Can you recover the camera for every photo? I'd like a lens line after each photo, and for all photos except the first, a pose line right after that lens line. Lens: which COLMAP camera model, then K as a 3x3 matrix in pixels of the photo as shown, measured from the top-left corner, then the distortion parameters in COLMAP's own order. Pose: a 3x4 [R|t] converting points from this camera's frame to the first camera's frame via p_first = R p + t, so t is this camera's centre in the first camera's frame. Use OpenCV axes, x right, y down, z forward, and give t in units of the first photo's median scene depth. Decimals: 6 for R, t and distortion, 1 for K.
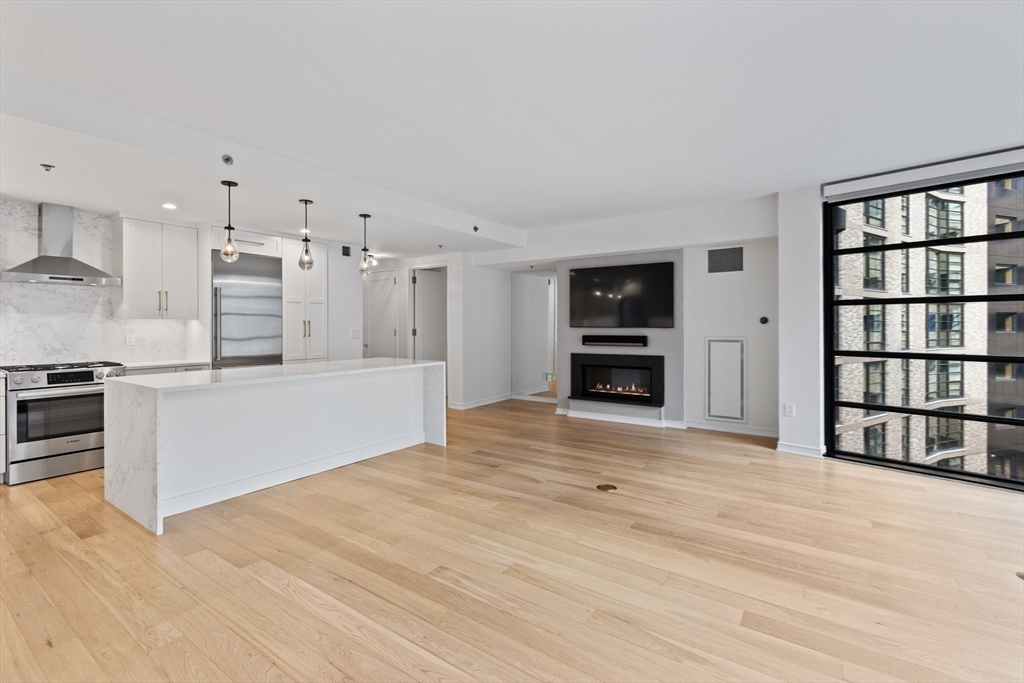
lens RADIAL K [[453.5, 0, 511.3], [0, 453.5, 326.7], [0, 0, 1]] dist [0.002270, -0.001308]
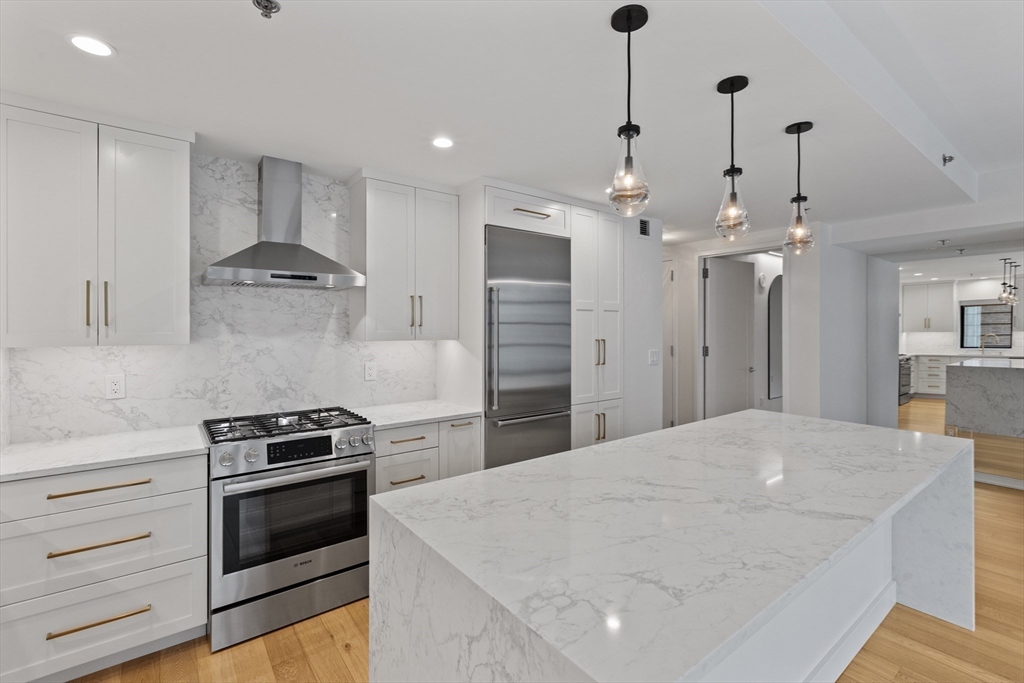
lens RADIAL K [[453.5, 0, 513.9], [0, 453.5, 326.8], [0, 0, 1]] dist [0.002270, -0.001308]
pose [[0.952963, -0.001811, -0.303083, -0.473303], [-0.000346, 0.999975, -0.007063, -0.032730], [0.303088, 0.006836, 0.952938, 0.469284]]
